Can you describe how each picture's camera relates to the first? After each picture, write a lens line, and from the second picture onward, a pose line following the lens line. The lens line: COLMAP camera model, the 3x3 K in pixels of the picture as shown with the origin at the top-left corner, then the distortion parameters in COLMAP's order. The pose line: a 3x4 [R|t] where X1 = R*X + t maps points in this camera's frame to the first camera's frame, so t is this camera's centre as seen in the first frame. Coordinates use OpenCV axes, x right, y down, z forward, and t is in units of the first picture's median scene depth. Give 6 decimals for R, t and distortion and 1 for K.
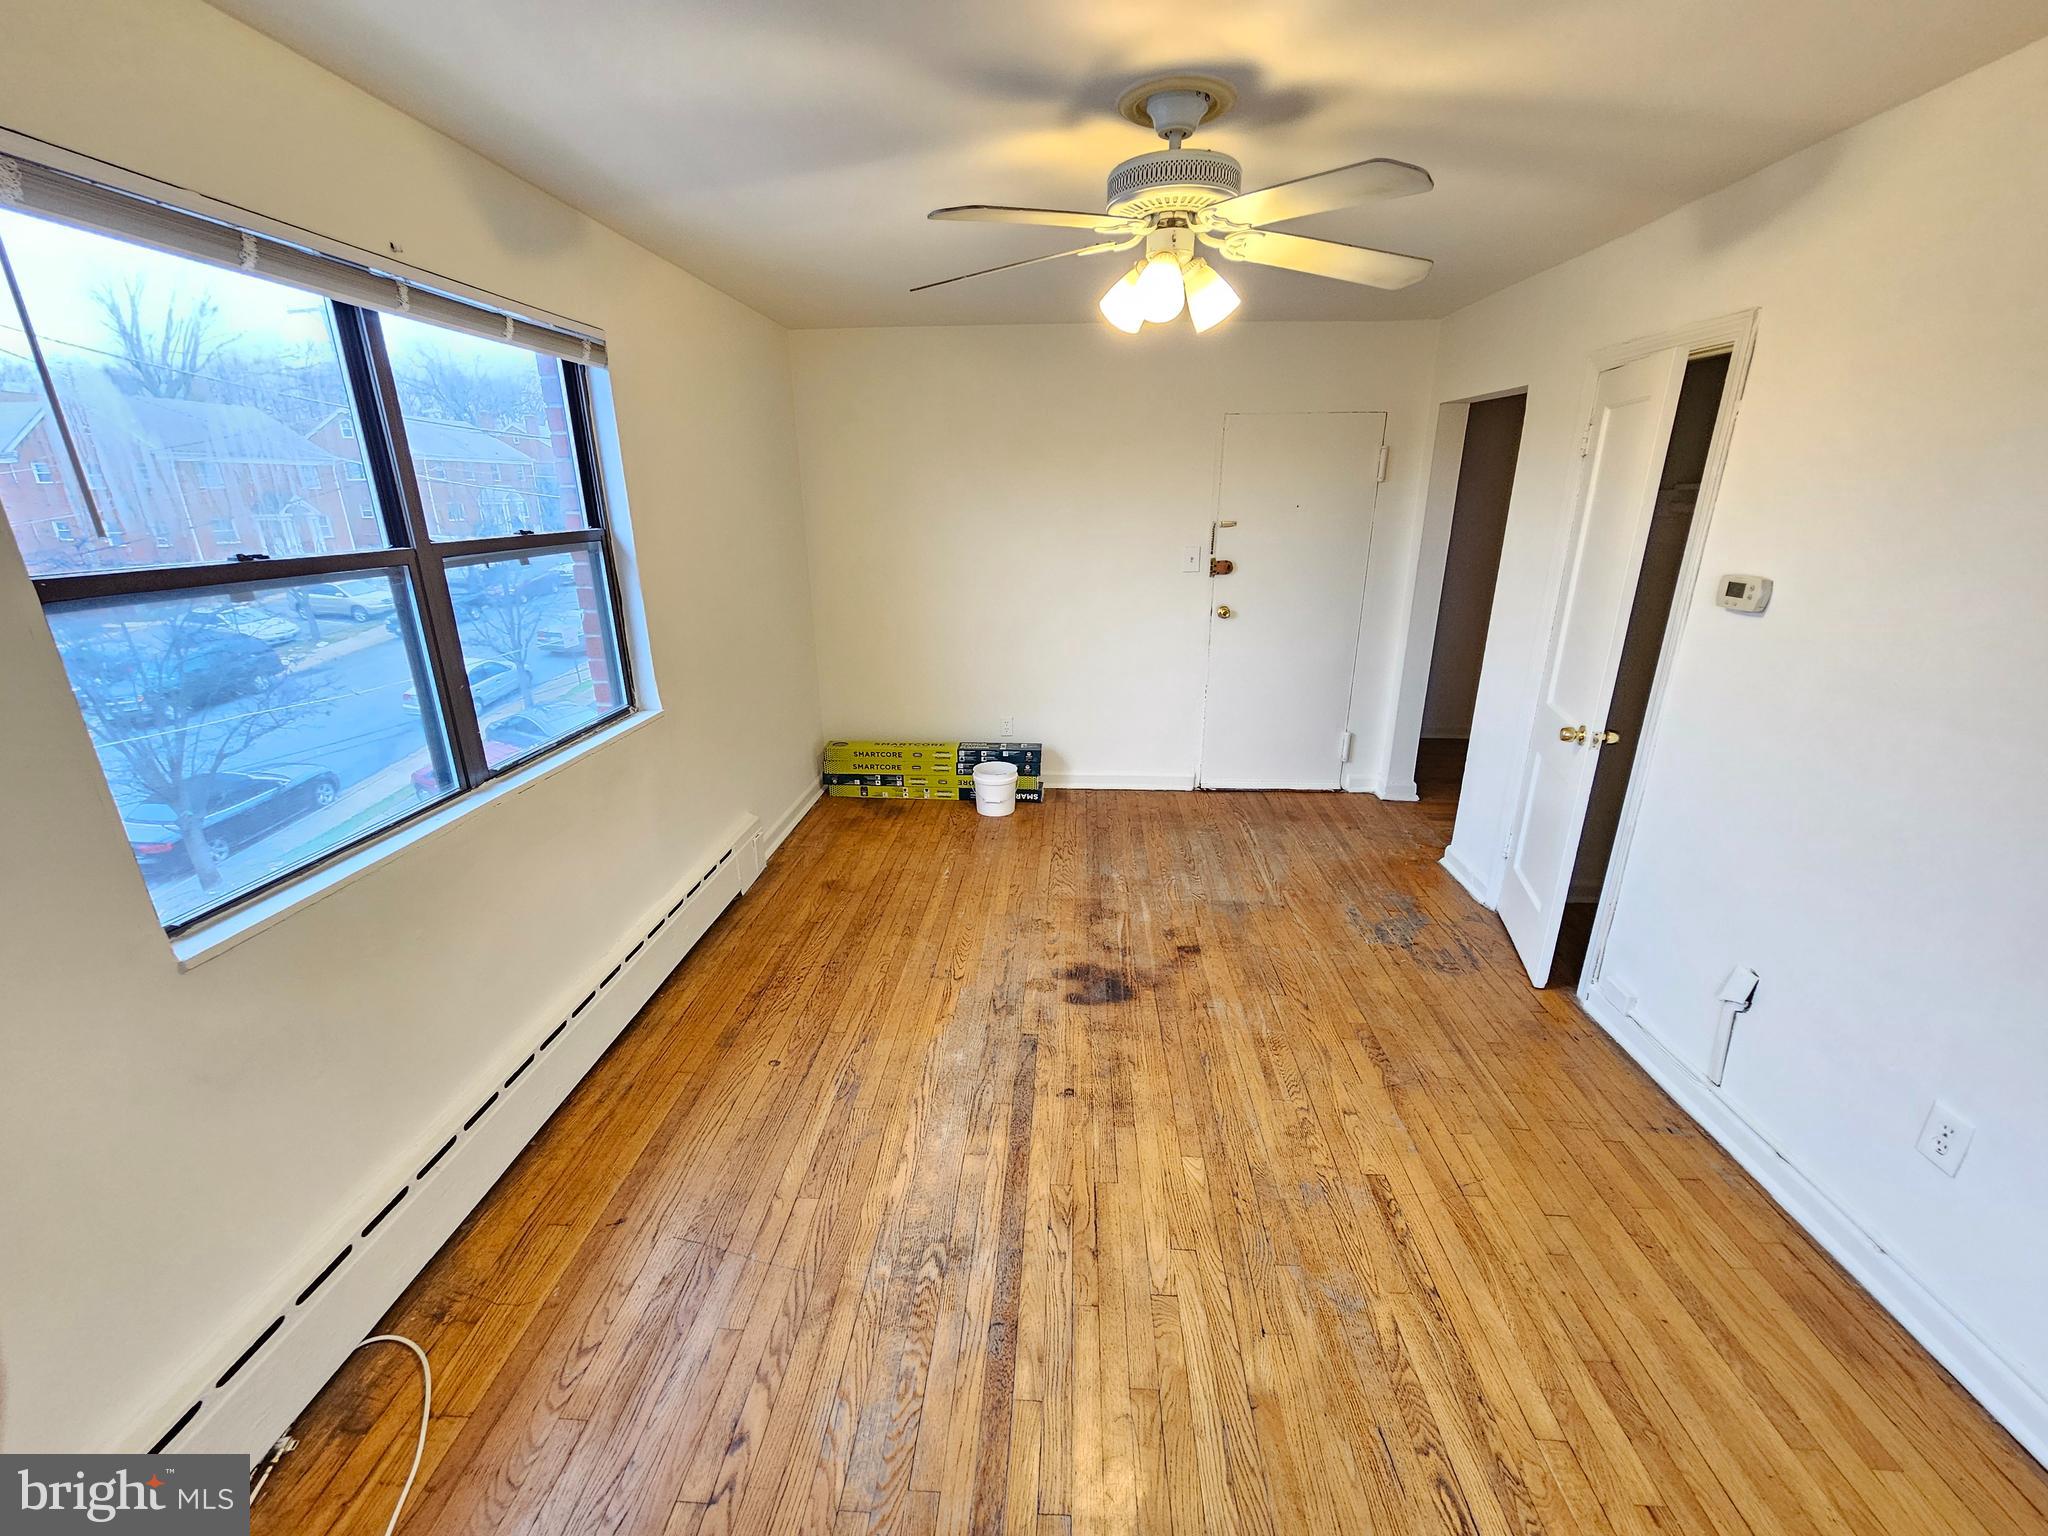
lens RADIAL K [[837.6, 0, 1018.9], [0, 837.6, 776.1], [0, 0, 1]] dist [0.000786, -0.001109]
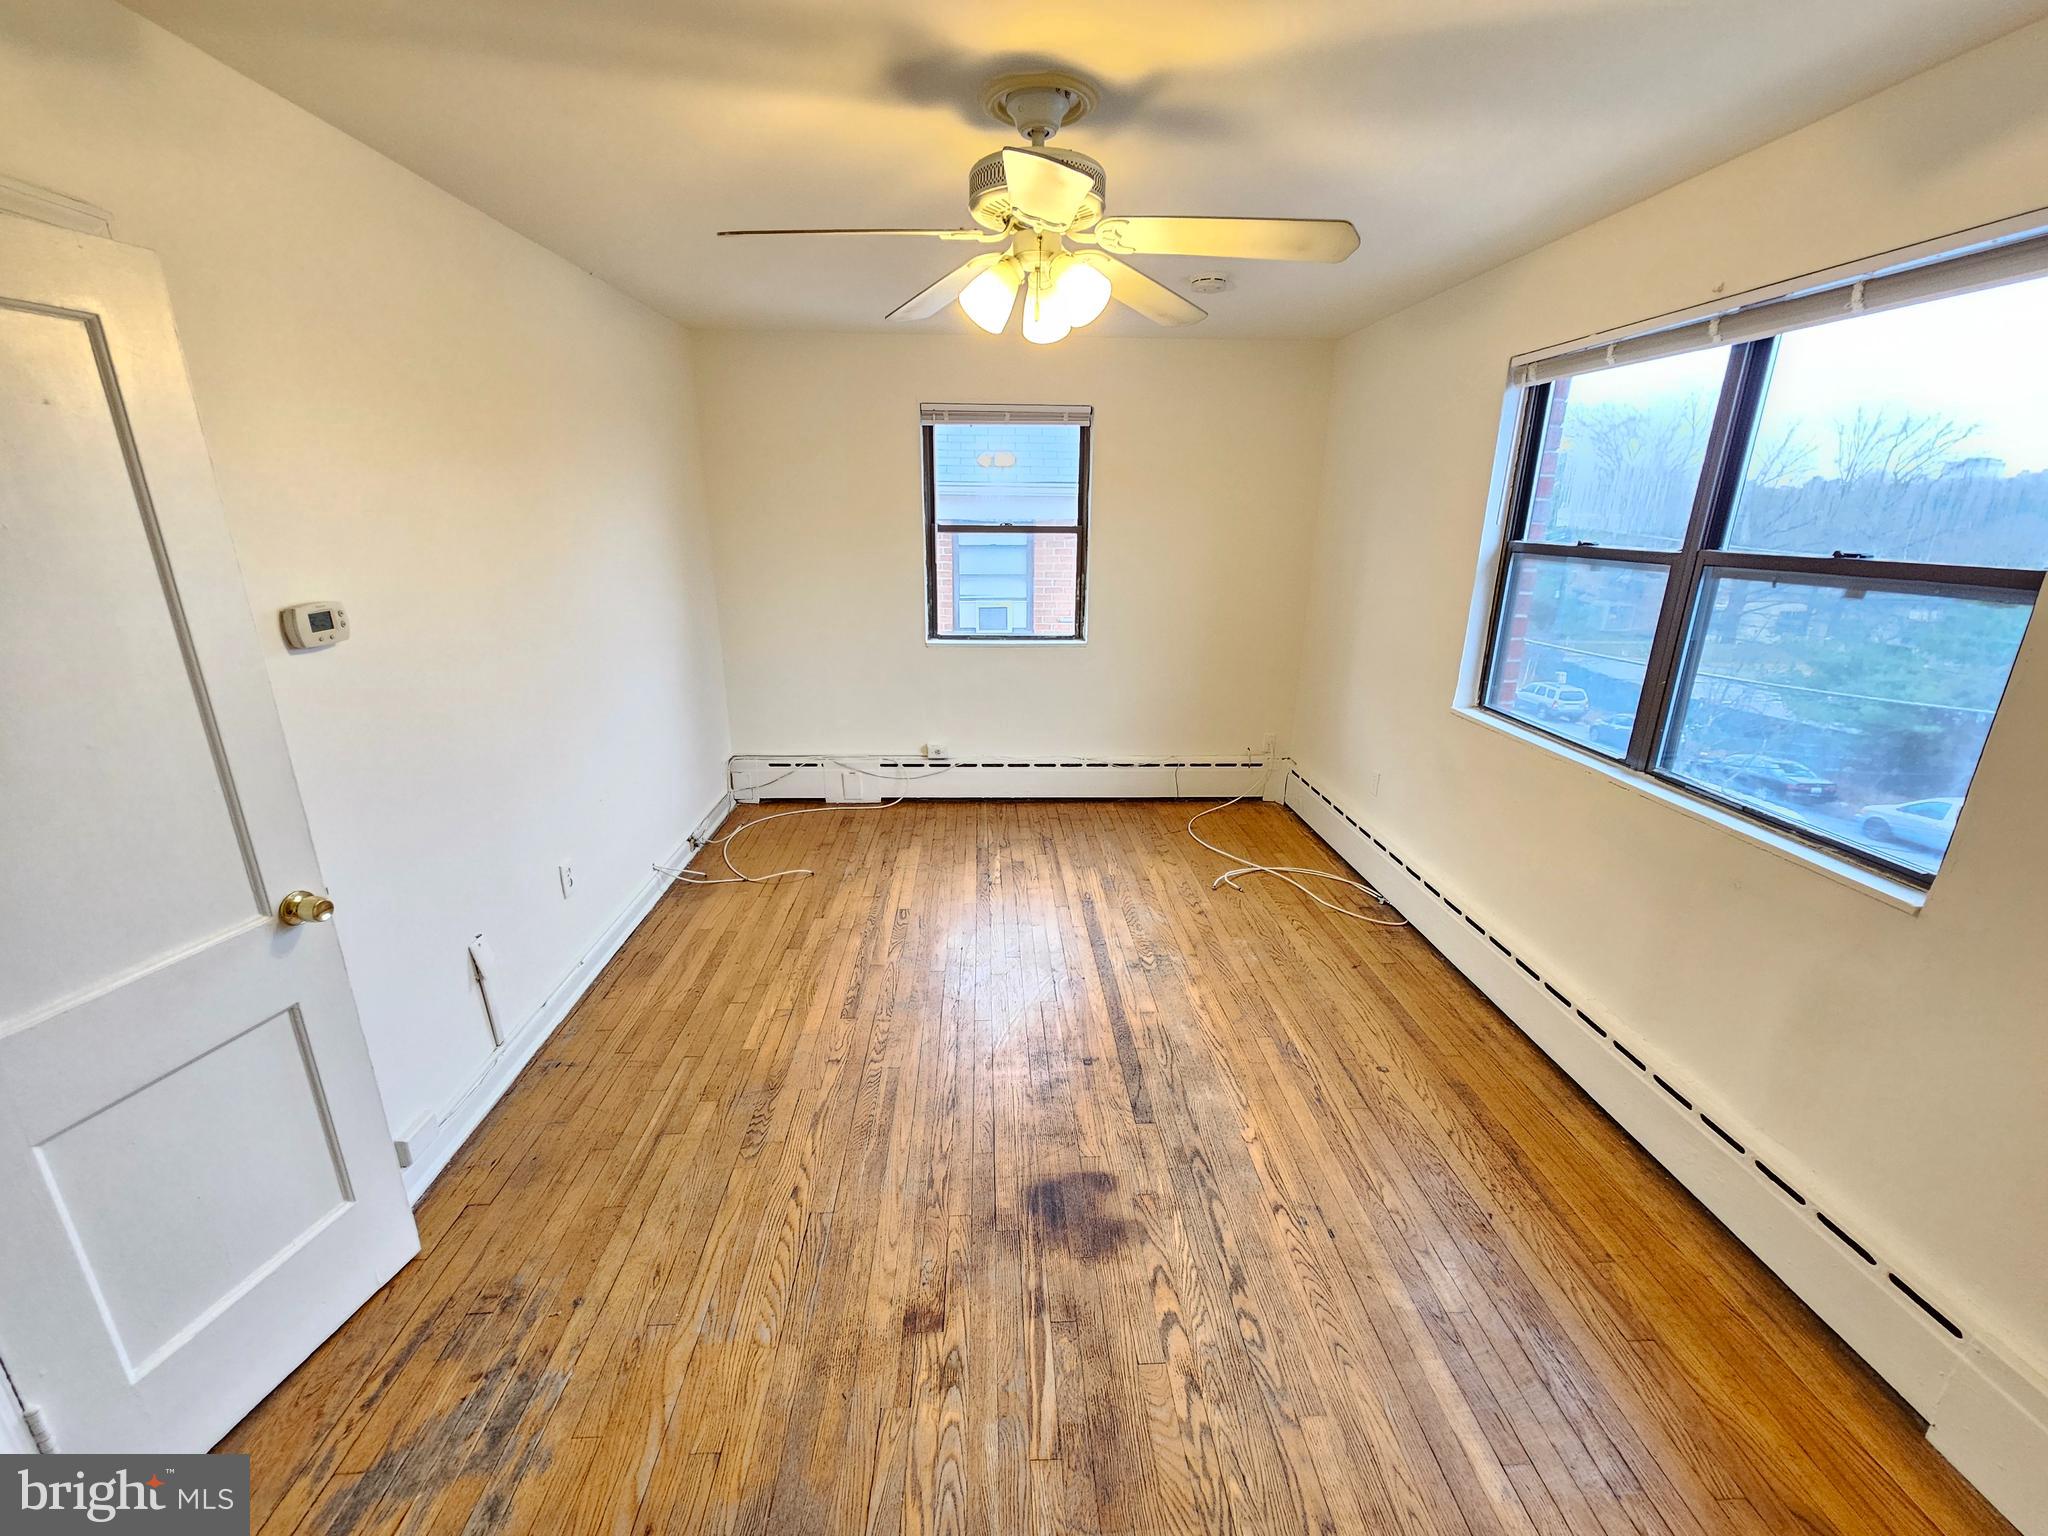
lens RADIAL K [[837.6, 0, 1010.6], [0, 837.6, 772.6], [0, 0, 1]] dist [0.000786, -0.001109]
pose [[-0.995276, 0.031194, -0.091936, 0.248133], [-0.029103, 0.807558, 0.589070, -0.557248], [0.092619, 0.588963, -0.802836, 1.657146]]
